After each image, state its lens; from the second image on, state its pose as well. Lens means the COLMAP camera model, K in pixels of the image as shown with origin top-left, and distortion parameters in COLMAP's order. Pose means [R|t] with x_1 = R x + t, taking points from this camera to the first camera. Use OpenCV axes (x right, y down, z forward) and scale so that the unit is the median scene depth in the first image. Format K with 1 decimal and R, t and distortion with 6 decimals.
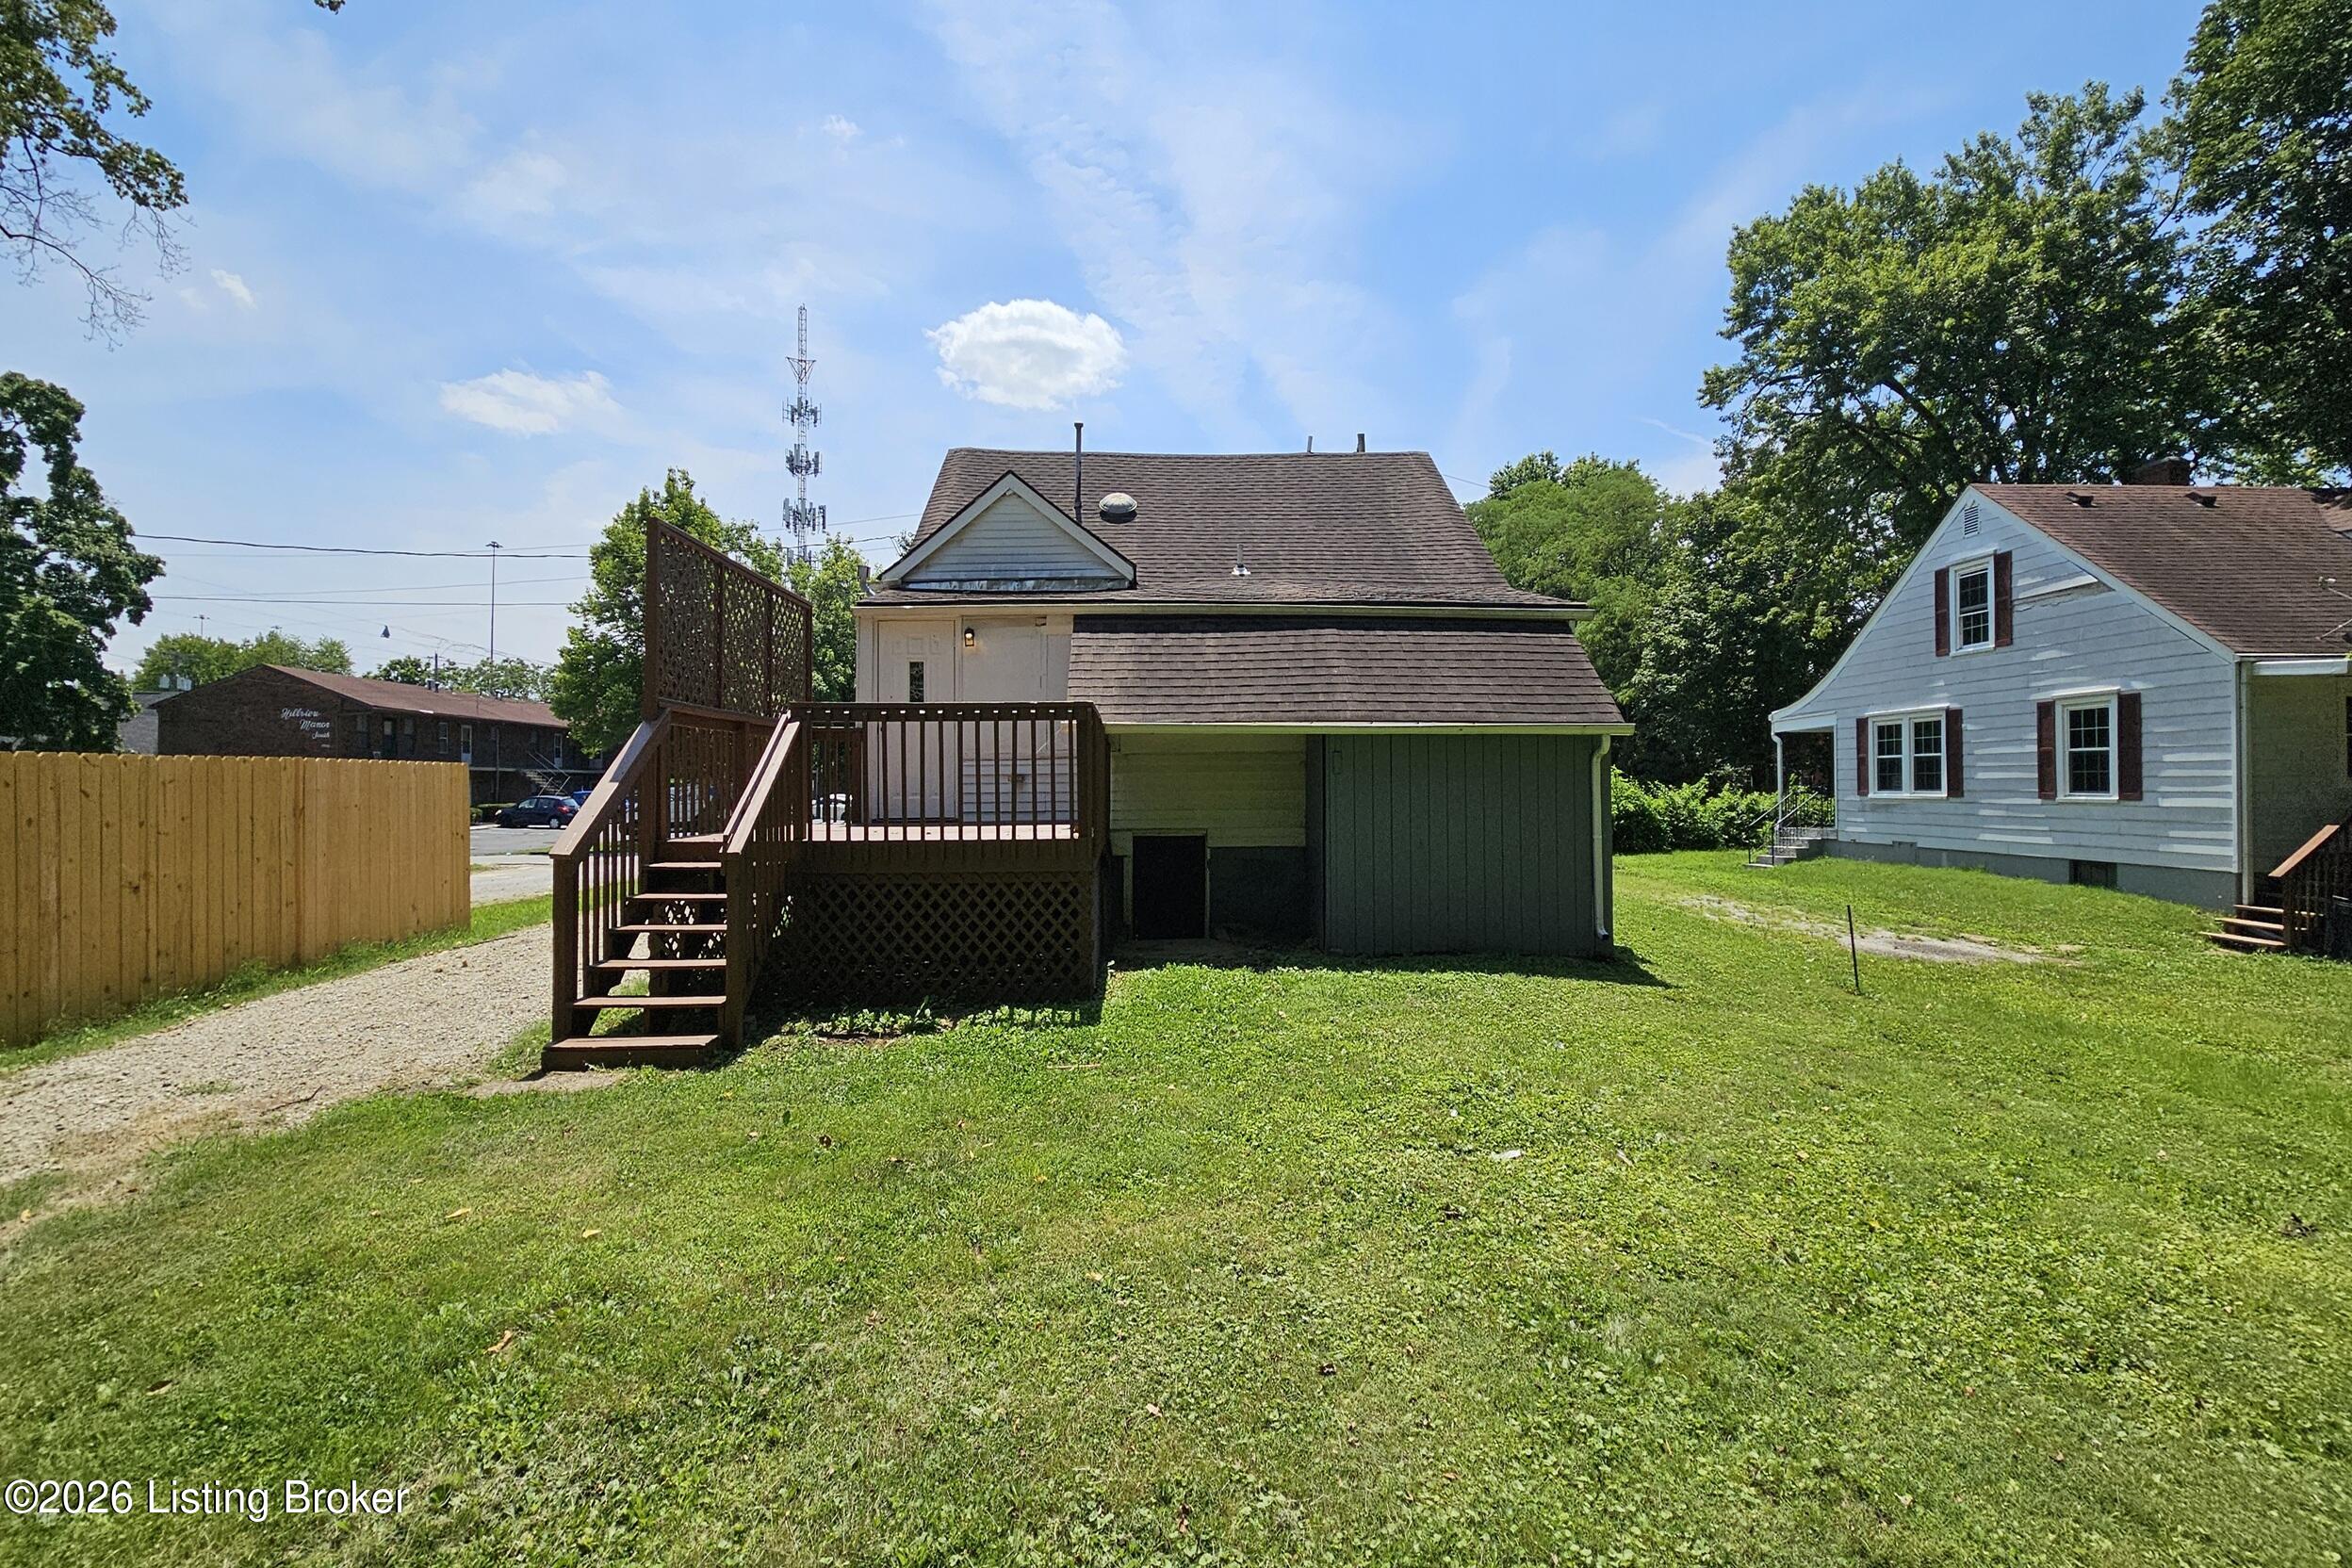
lens RADIAL K [[964.1, 0, 1176.3], [0, 964.1, 773.9], [0, 0, 1]] dist [0.002964, -0.000889]
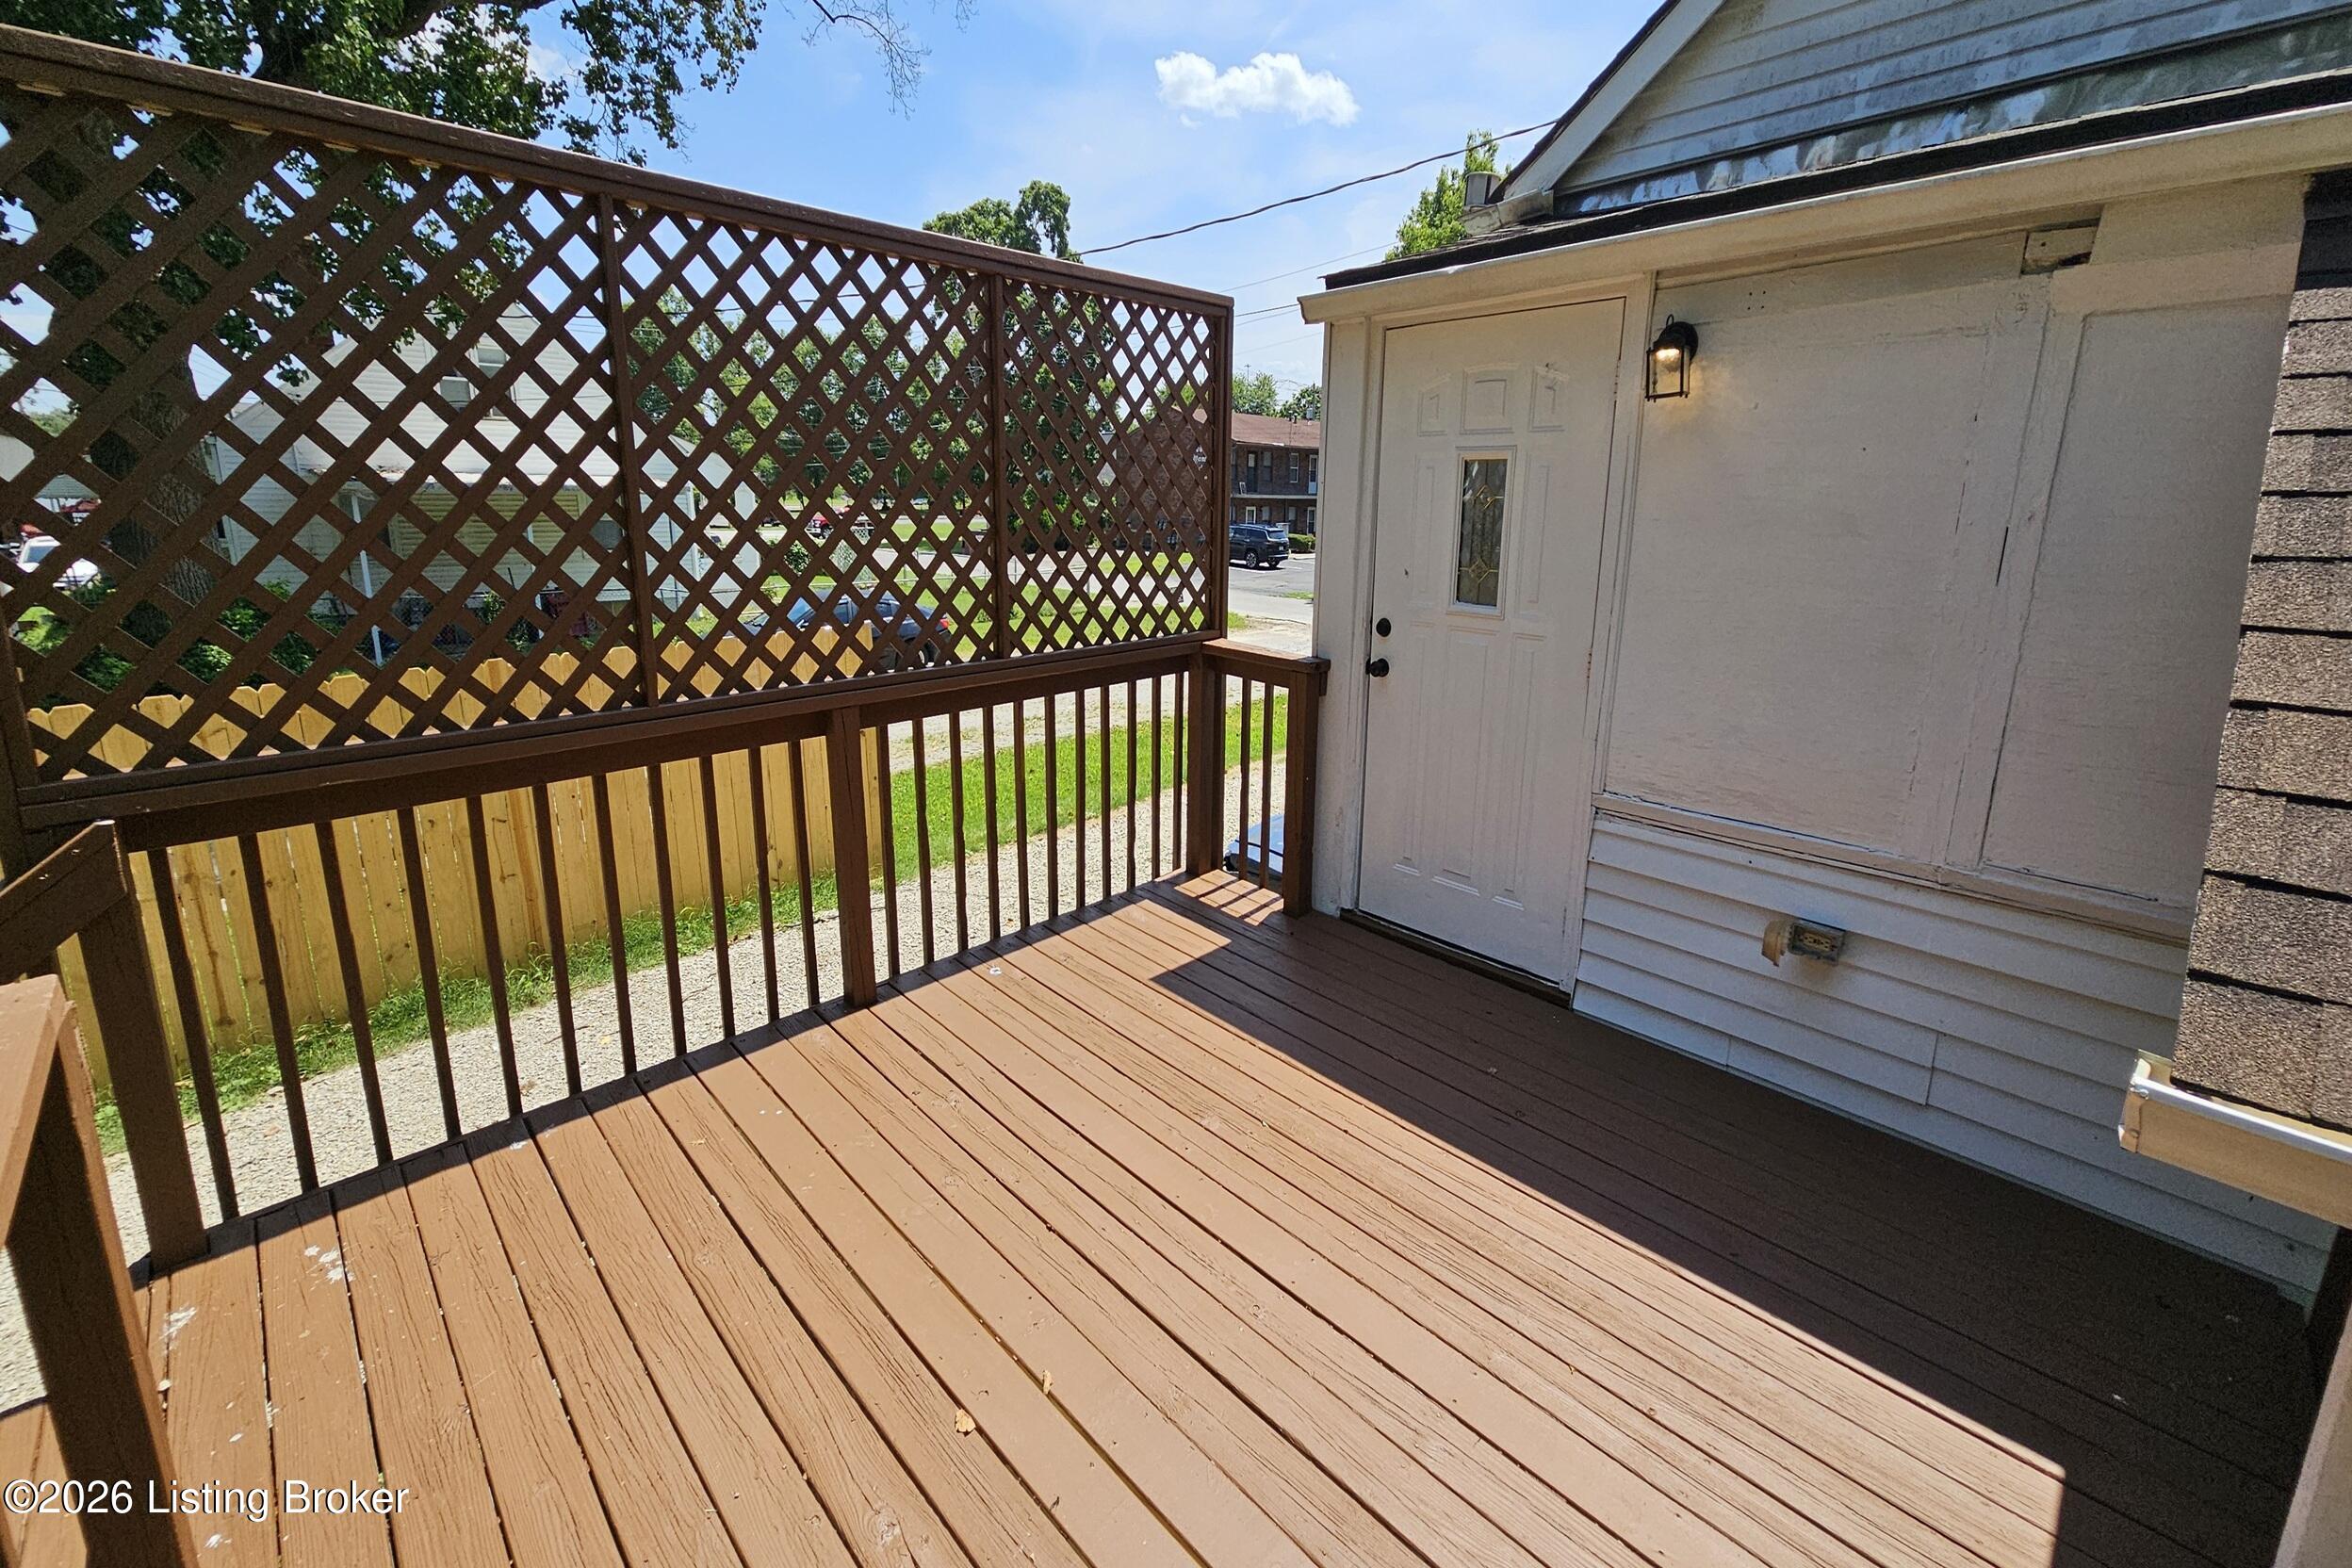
lens RADIAL K [[964.1, 0, 1187.2], [0, 964.1, 696.2], [0, 0, 1]] dist [0.002964, -0.000889]
pose [[0.679256, 0.166839, -0.714686, -0.072142], [-0.008424, 0.975526, 0.219725, -0.075580], [0.733853, -0.143229, 0.664037, 0.497321]]
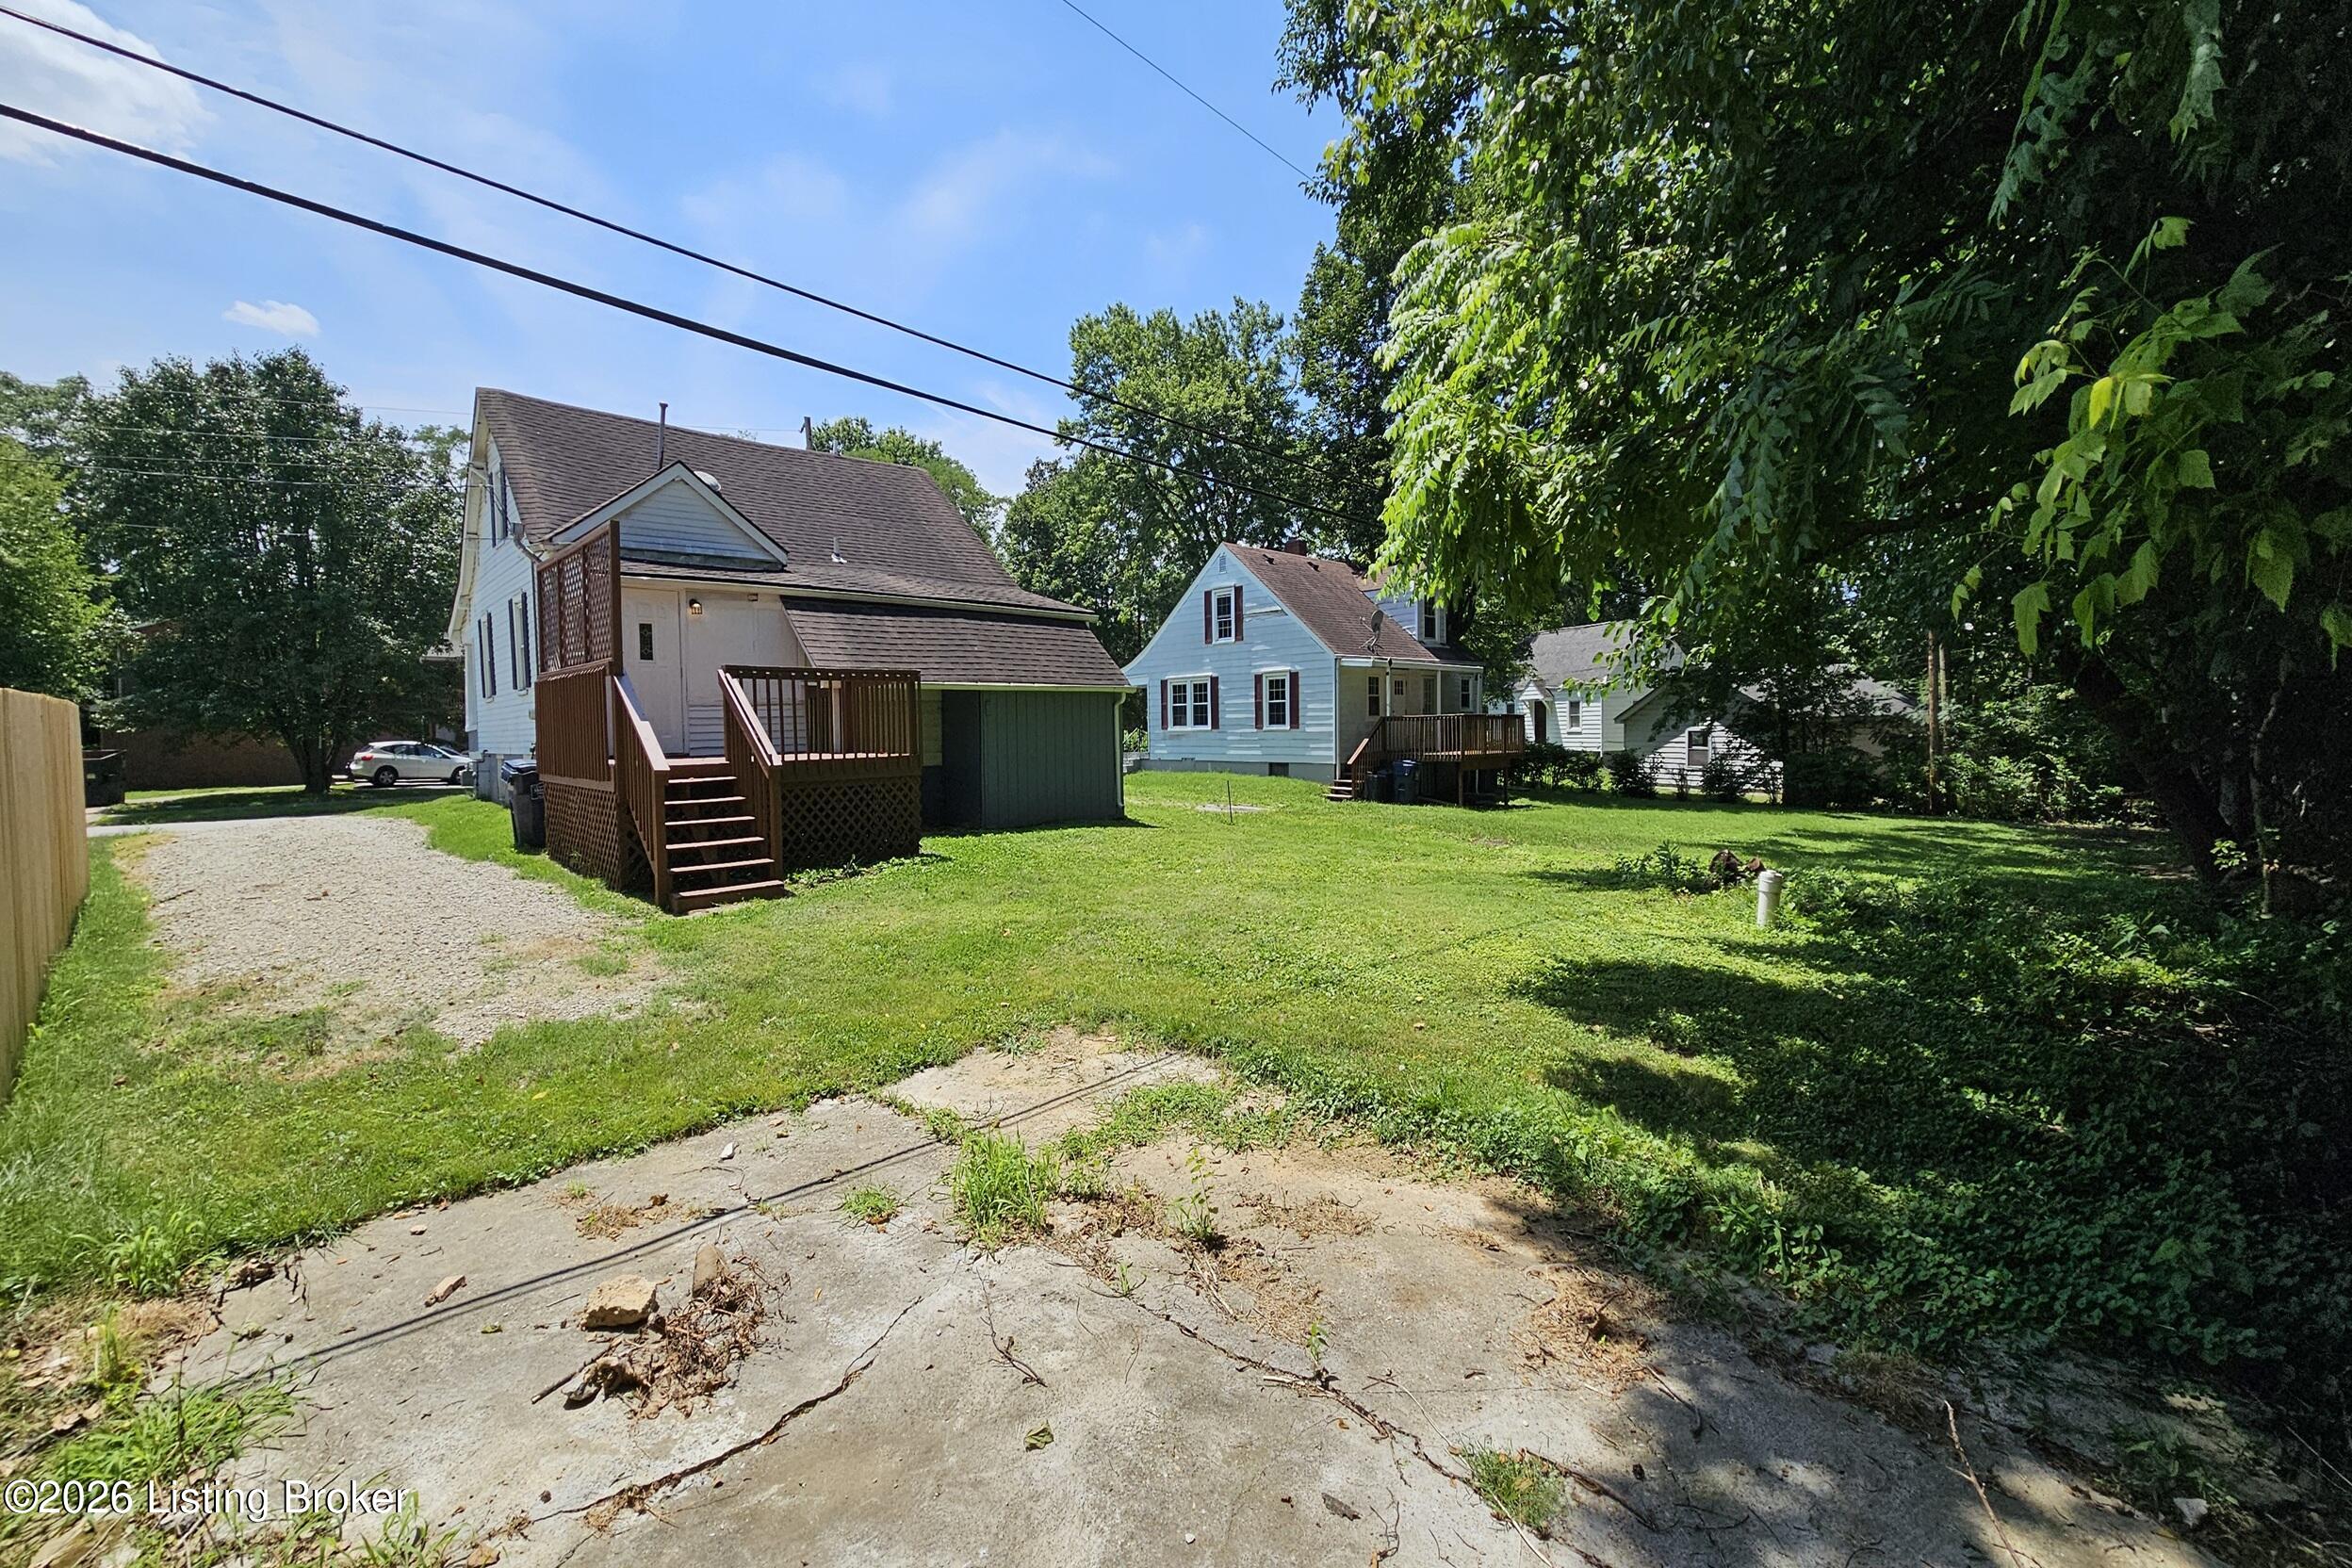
lens RADIAL K [[964.1, 0, 1182.7], [0, 964.1, 762.9], [0, 0, 1]] dist [0.002964, -0.000889]
pose [[0.746301, -0.036899, 0.664586, -0.395523], [0.007461, 0.998863, 0.047080, 0.003762], [-0.665567, -0.030177, 0.745728, -0.237812]]
